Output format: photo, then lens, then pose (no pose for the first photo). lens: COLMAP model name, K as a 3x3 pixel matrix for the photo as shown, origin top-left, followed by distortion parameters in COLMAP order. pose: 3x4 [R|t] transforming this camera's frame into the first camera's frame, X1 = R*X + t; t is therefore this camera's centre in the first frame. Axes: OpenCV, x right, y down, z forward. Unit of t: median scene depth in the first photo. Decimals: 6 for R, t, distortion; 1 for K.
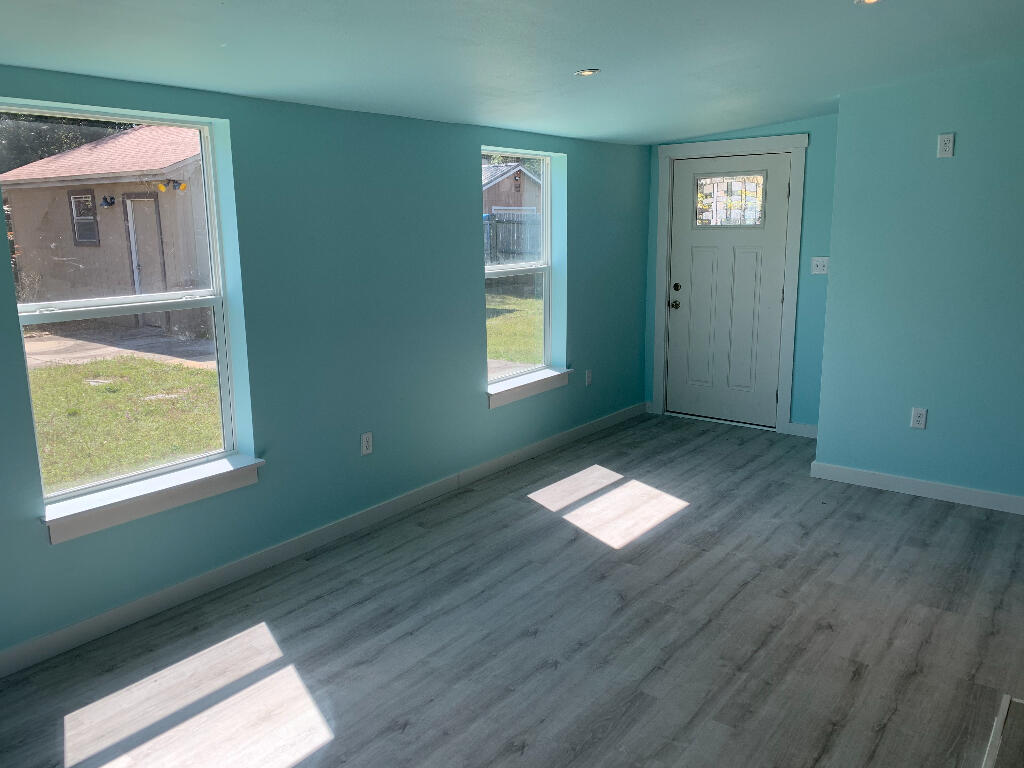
lens RADIAL K [[778.4, 0, 516.9], [0, 778.4, 380.1], [0, 0, 1]] dist [0.049496, -0.046441]
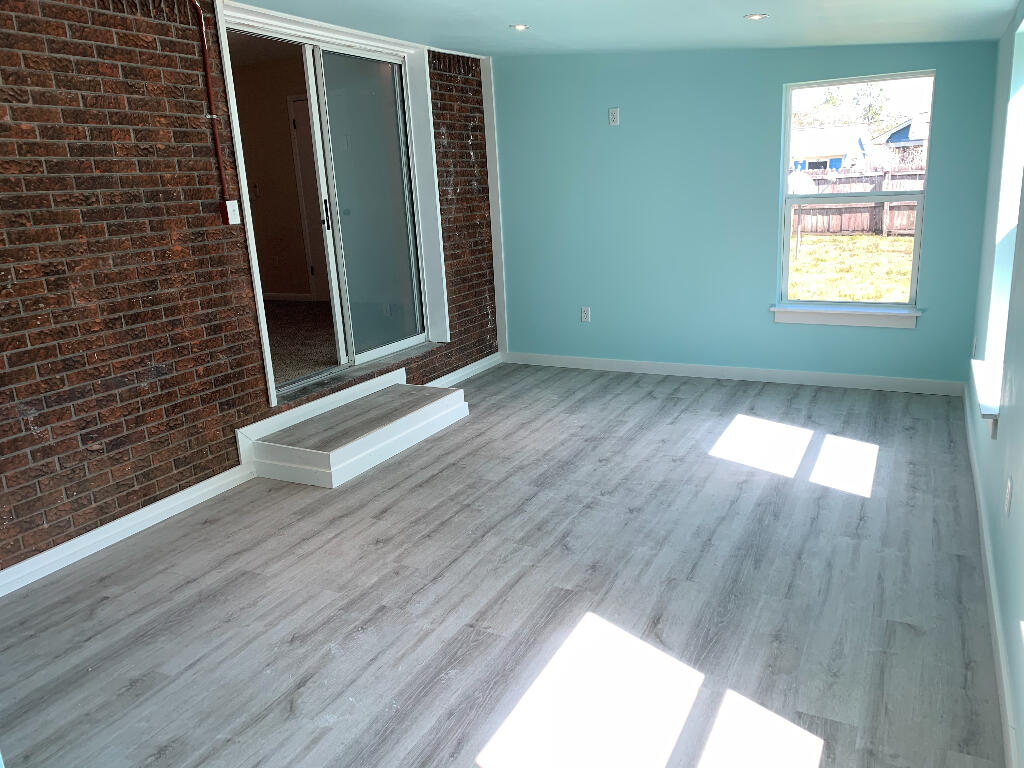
lens RADIAL K [[778.4, 0, 516.9], [0, 778.4, 380.1], [0, 0, 1]] dist [0.049496, -0.046441]
pose [[-0.981110, 0.103496, -0.163438, 0.331237], [0.022546, 0.900270, 0.434748, -0.334858], [0.192133, 0.422850, -0.885597, 1.753221]]
